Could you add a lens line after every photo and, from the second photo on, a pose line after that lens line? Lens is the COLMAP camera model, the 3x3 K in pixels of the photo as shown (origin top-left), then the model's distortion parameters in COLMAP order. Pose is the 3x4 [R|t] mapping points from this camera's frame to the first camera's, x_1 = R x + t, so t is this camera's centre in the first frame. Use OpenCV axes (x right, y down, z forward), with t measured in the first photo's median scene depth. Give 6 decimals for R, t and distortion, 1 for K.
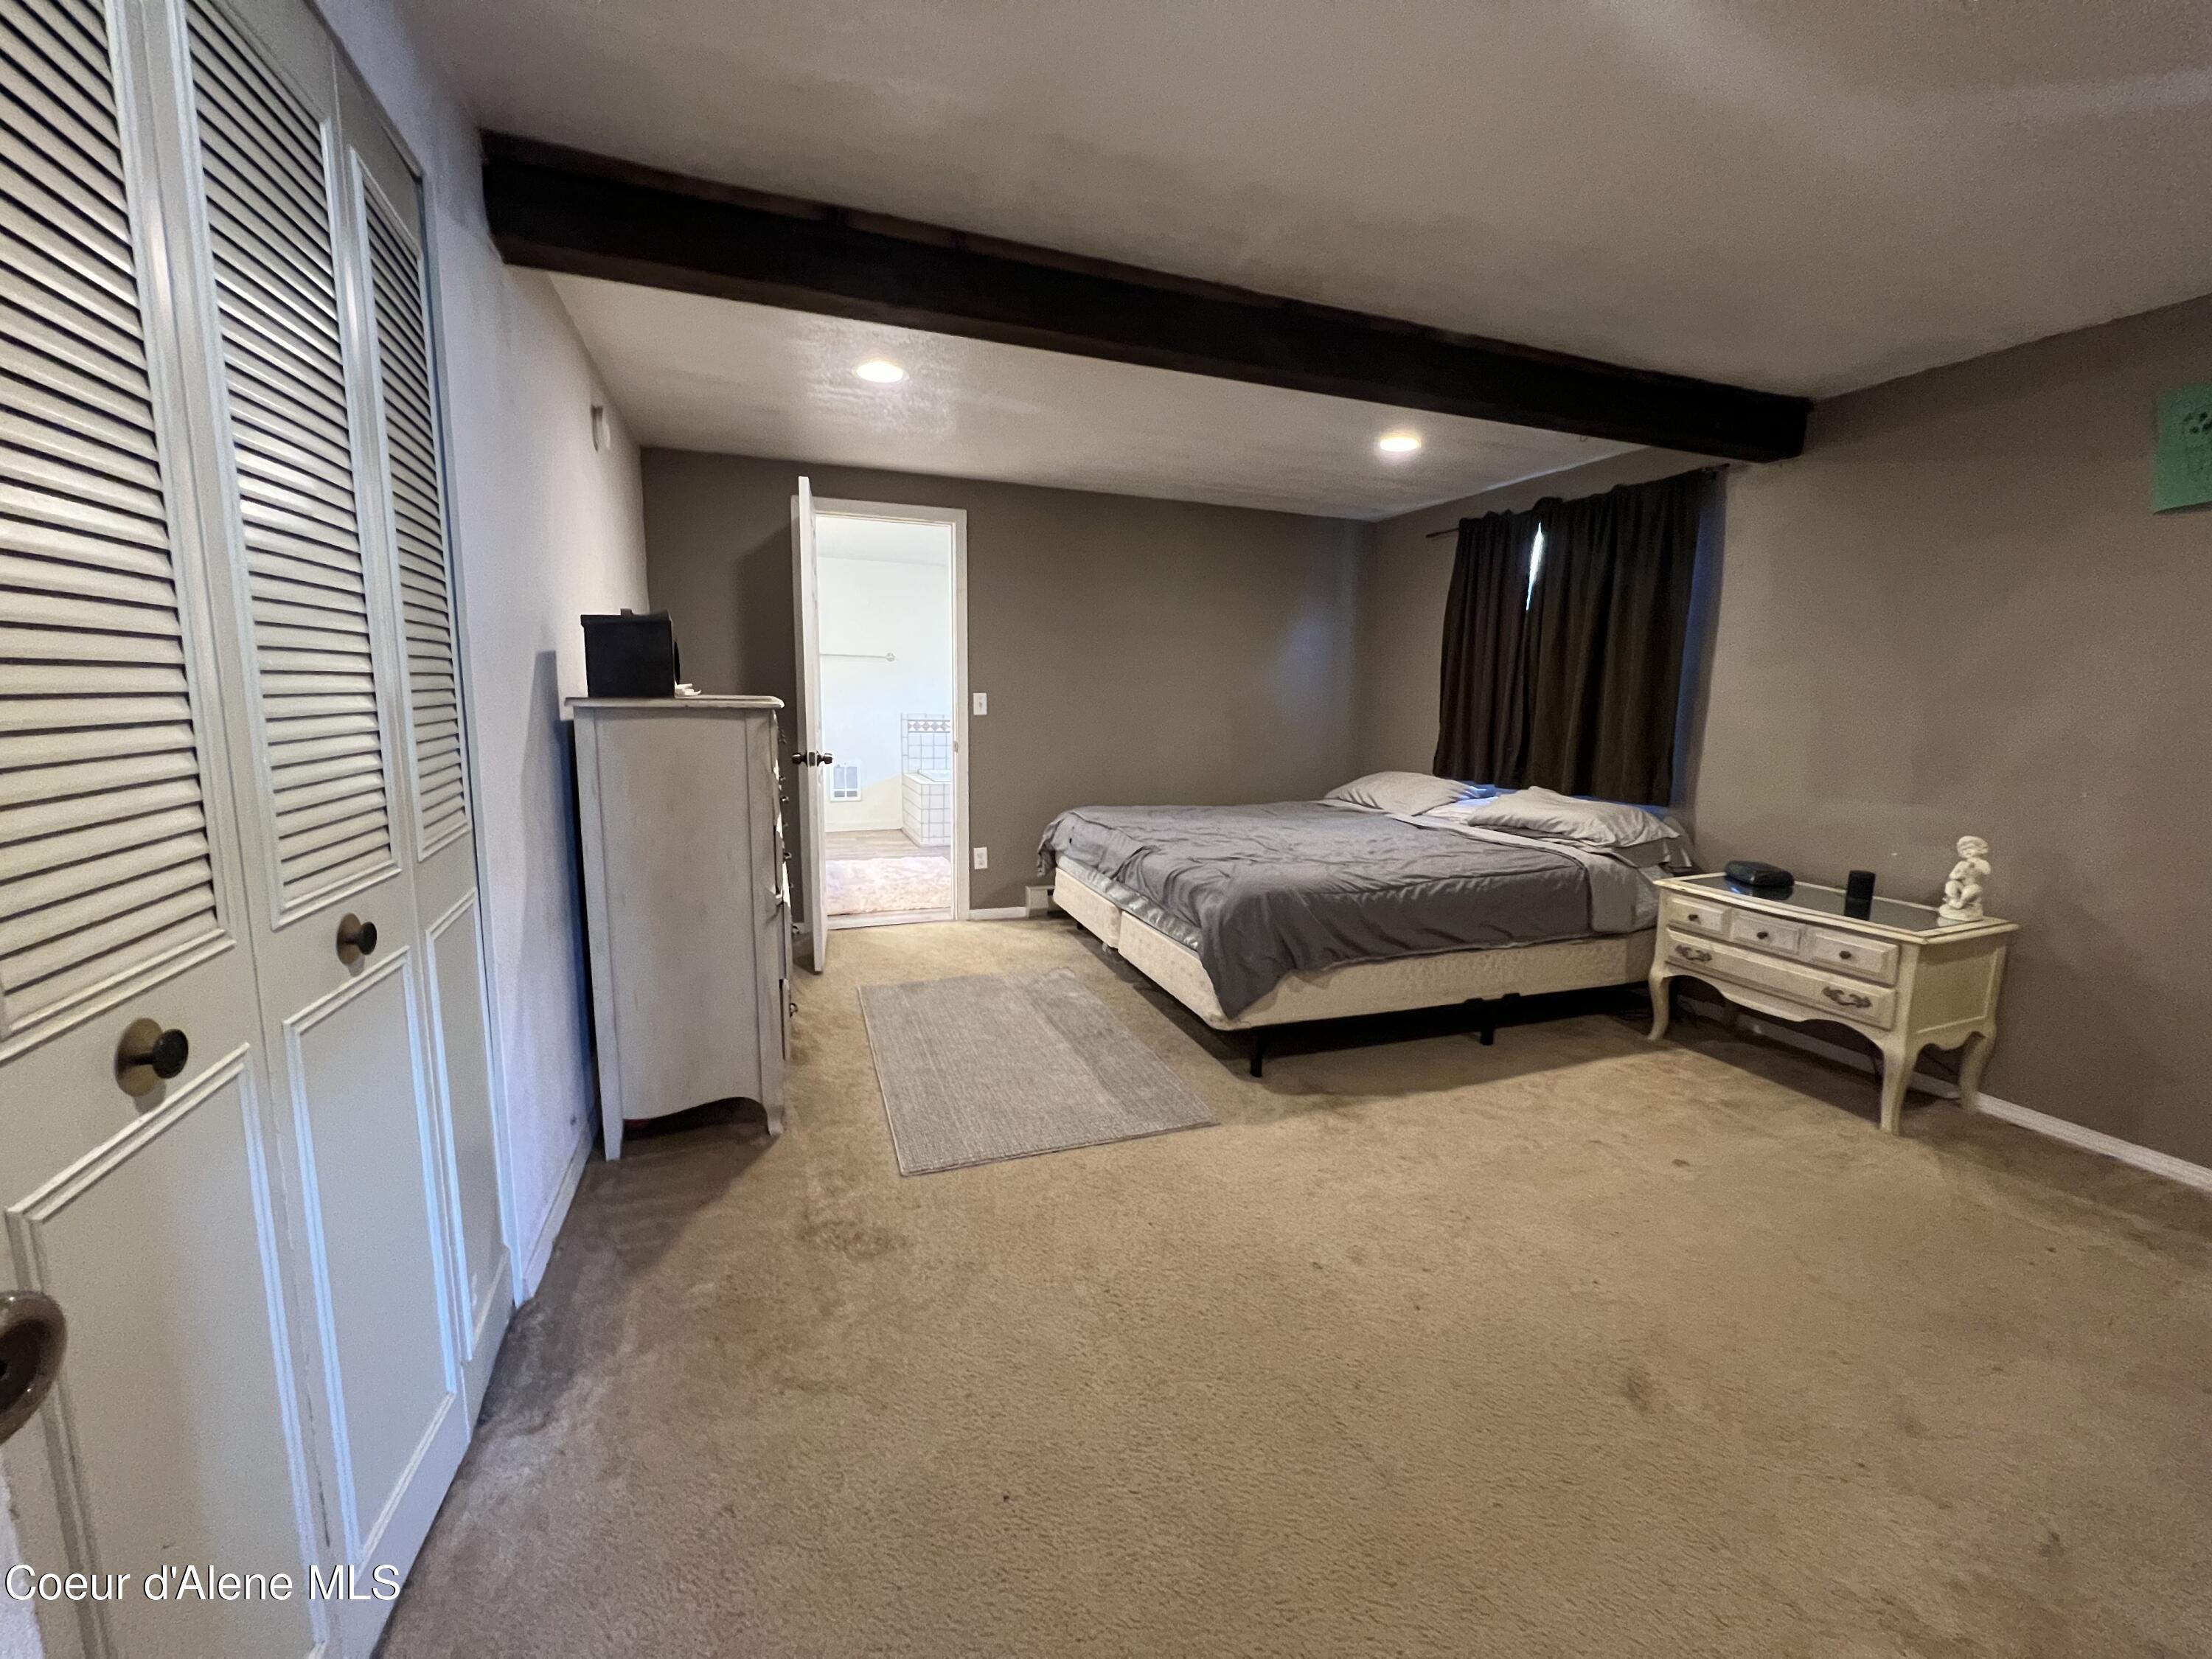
lens RADIAL K [[890.3, 0, 1108.7], [0, 890.3, 827.2], [0, 0, 1]] dist [0.000454, 0.000032]
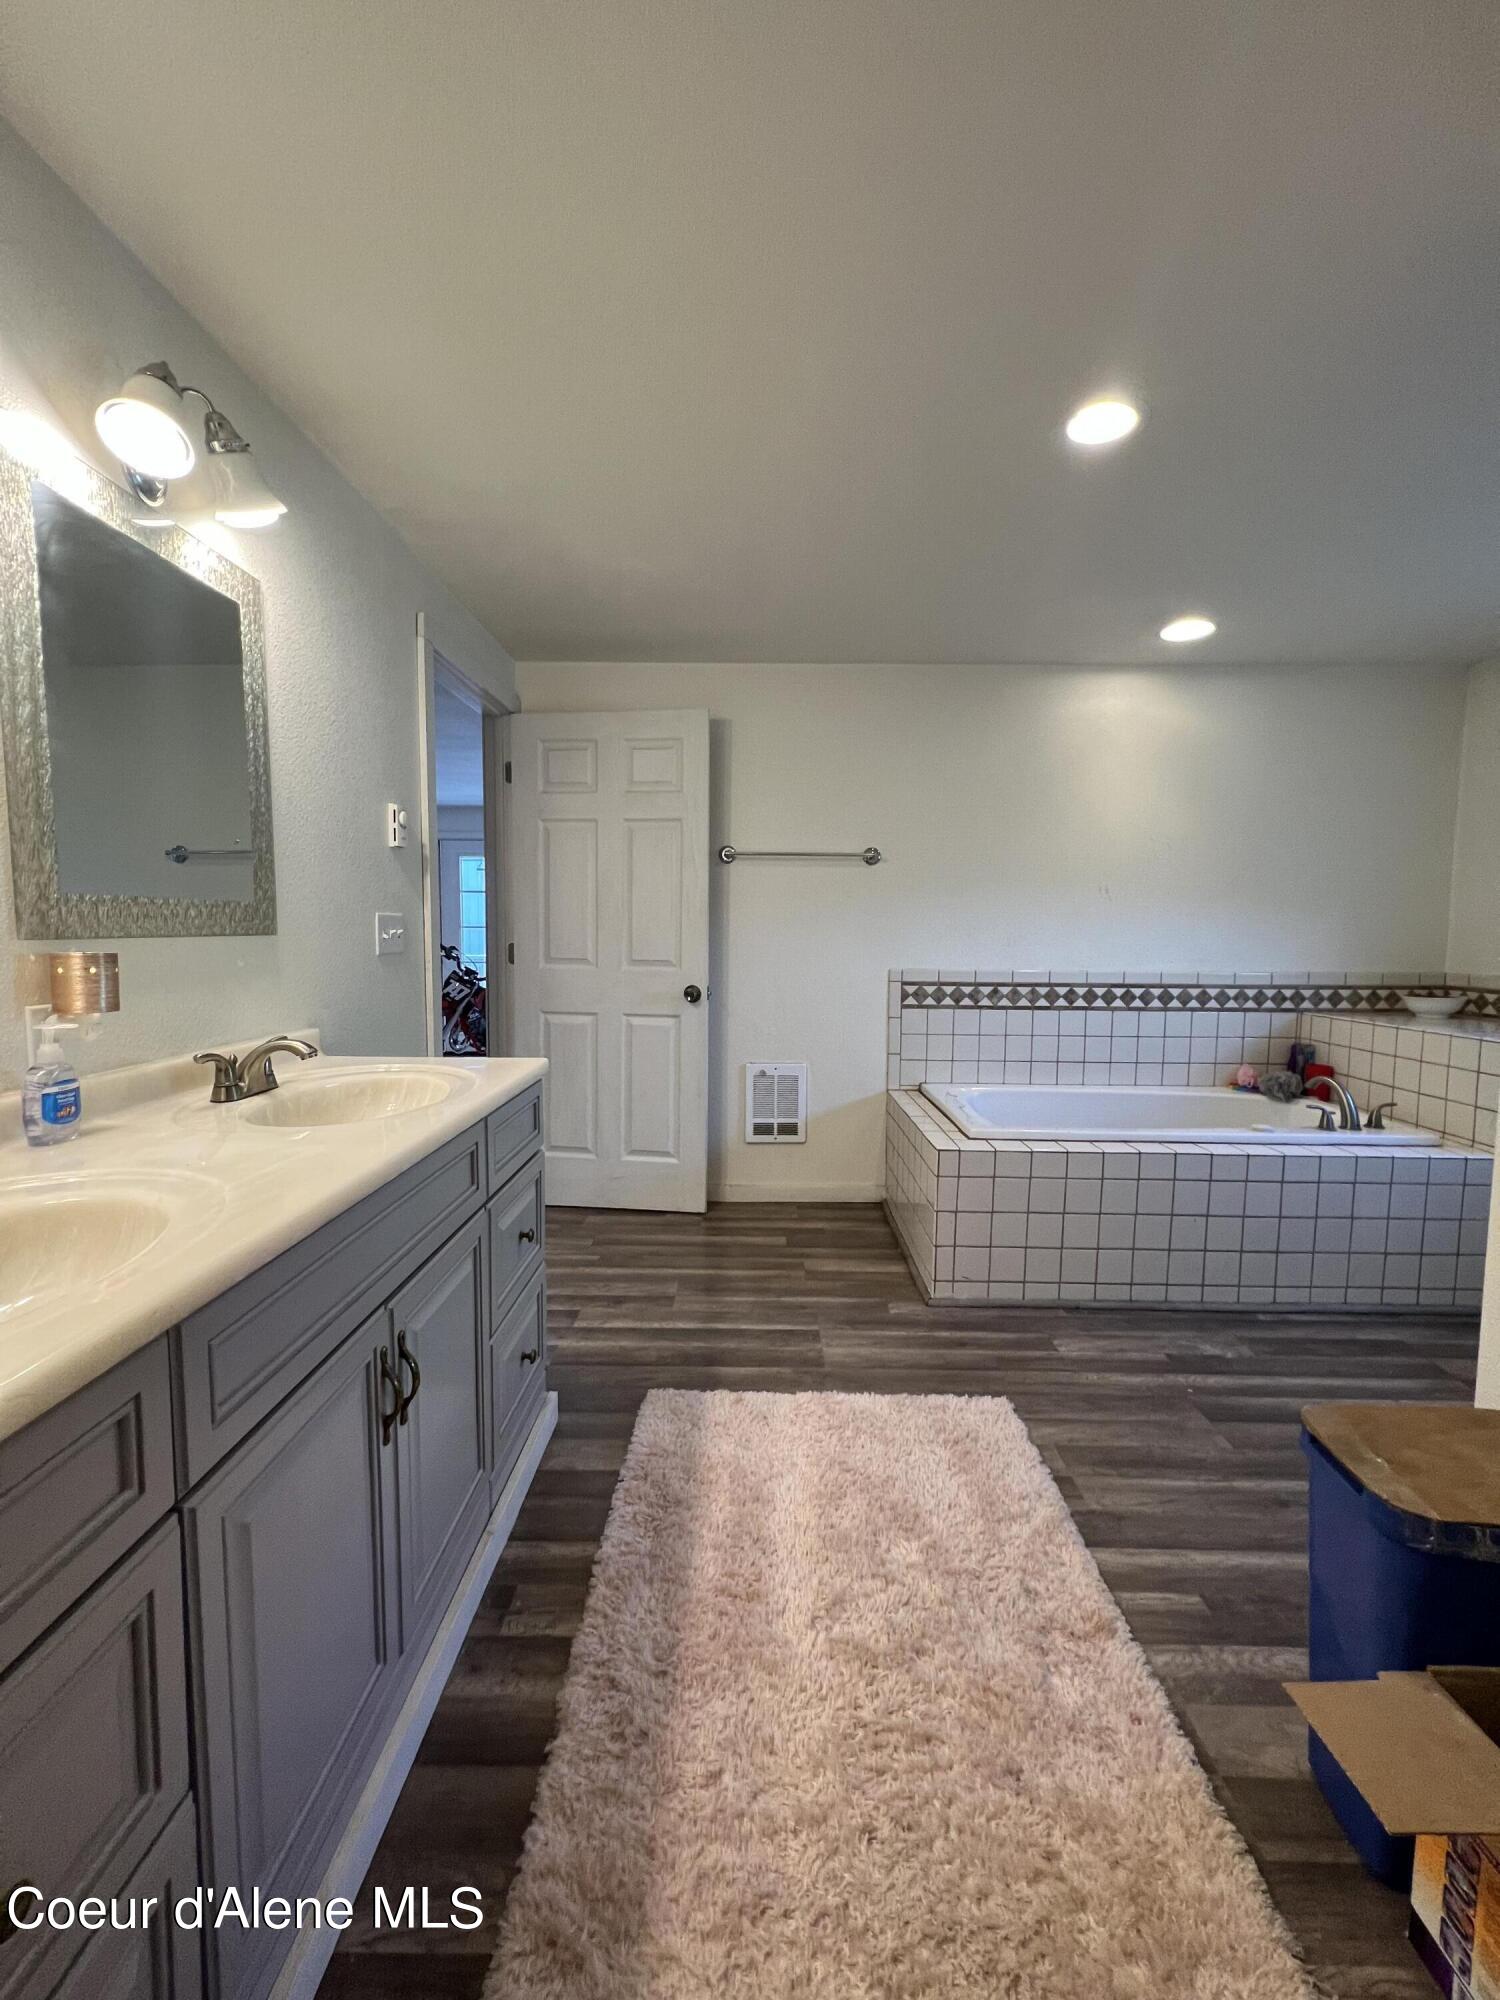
lens RADIAL K [[804.9, 0, 750.7], [0, 804.9, 992.5], [0, 0, 1]] dist [0.000454, 0.000032]
pose [[0.929030, 0.013957, -0.369742, -0.140194], [-0.040877, 0.997043, -0.065075, -0.083513], [0.367740, 0.075570, 0.926853, 0.562855]]
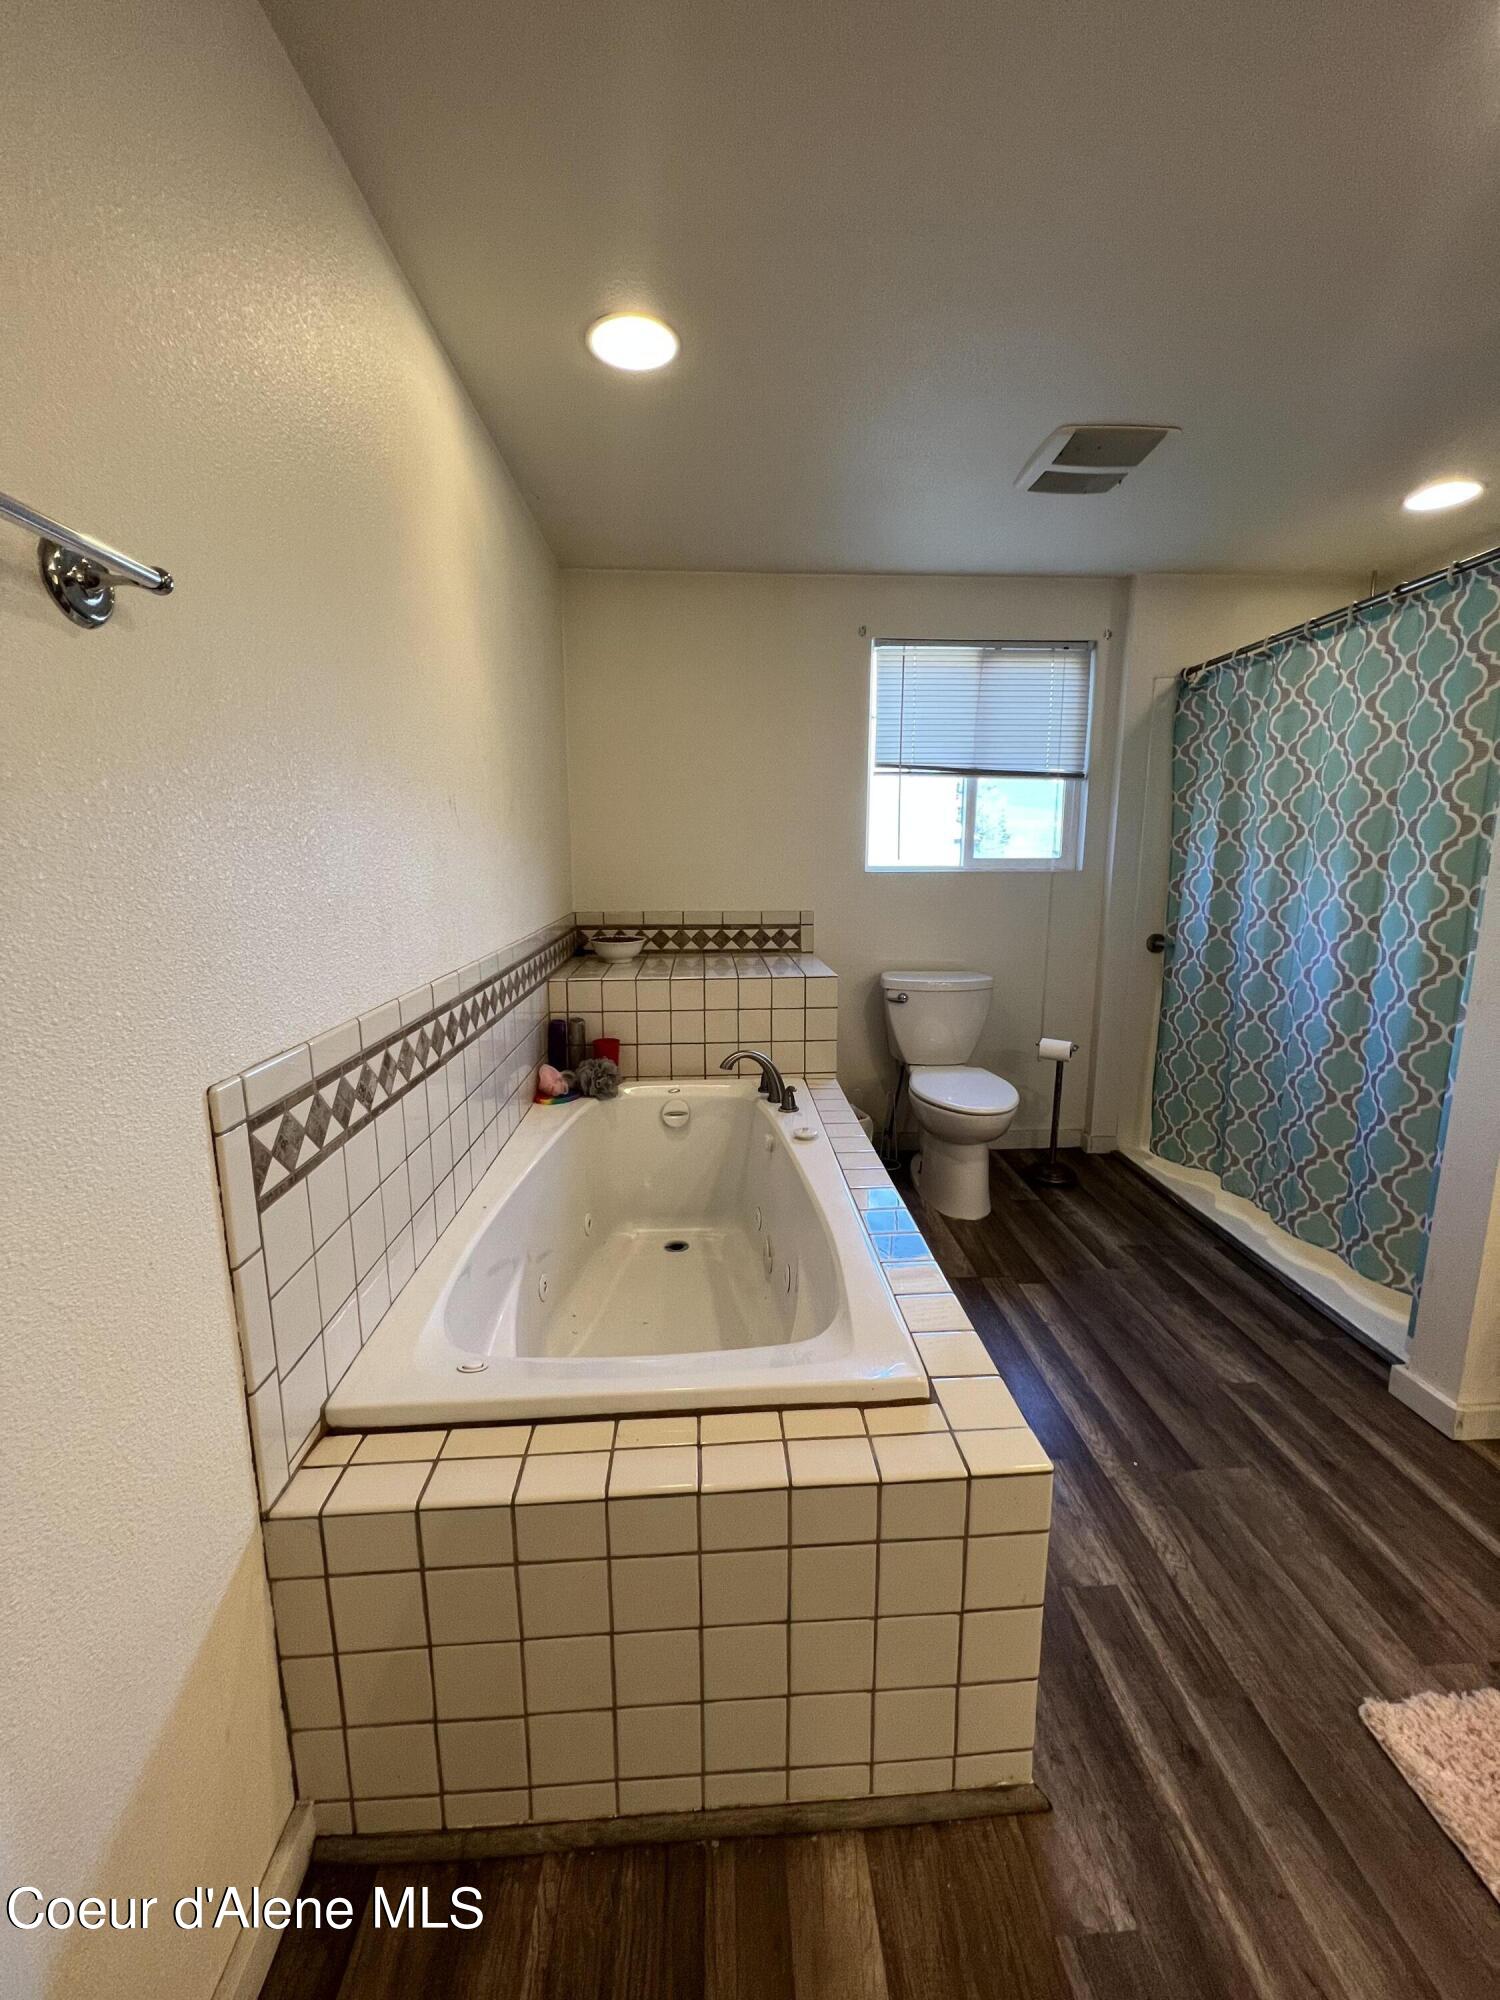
lens RADIAL K [[808.7, 0, 749.9], [0, 808.7, 989.0], [0, 0, 1]] dist [0.000397, -0.000096]
pose [[0.304425, -0.186104, 0.934179, -0.310389], [0.151199, 0.977735, 0.145510, -0.145337], [-0.940460, 0.096950, 0.325786, 0.889881]]
